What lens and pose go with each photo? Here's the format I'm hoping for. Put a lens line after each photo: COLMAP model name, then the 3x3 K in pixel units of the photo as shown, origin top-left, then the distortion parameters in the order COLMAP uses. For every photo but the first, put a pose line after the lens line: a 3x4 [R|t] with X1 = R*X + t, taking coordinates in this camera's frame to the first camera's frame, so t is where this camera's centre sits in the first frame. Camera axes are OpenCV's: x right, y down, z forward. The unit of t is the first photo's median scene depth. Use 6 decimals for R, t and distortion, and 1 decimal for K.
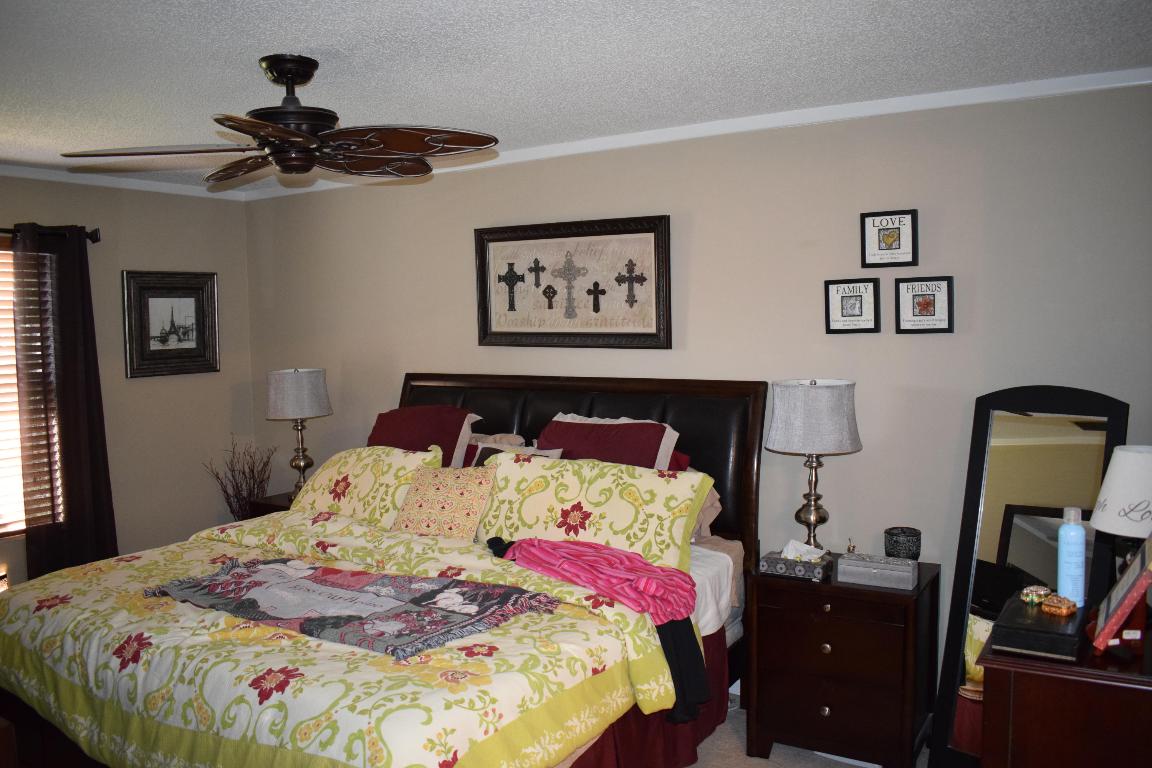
lens RADIAL K [[901.3, 0, 582.9], [0, 901.3, 378.8], [0, 0, 1]] dist [-0.093799, 0.015724]
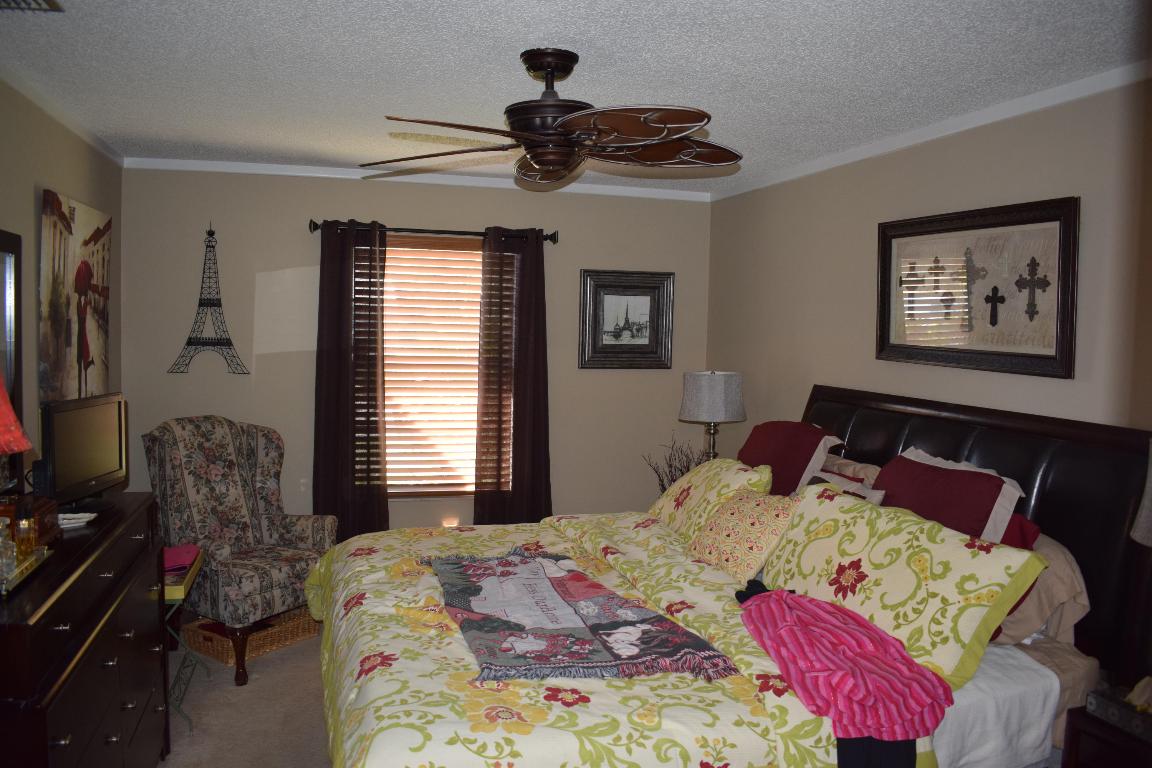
lens RADIAL K [[901.3, 0, 577.3], [0, 901.3, 383.4], [0, 0, 1]] dist [-0.093799, 0.015724]
pose [[0.752079, 0.079402, -0.654272, 0.318553], [-0.080157, 0.996367, 0.028778, -0.021538], [0.654180, 0.030801, 0.755711, 0.239206]]
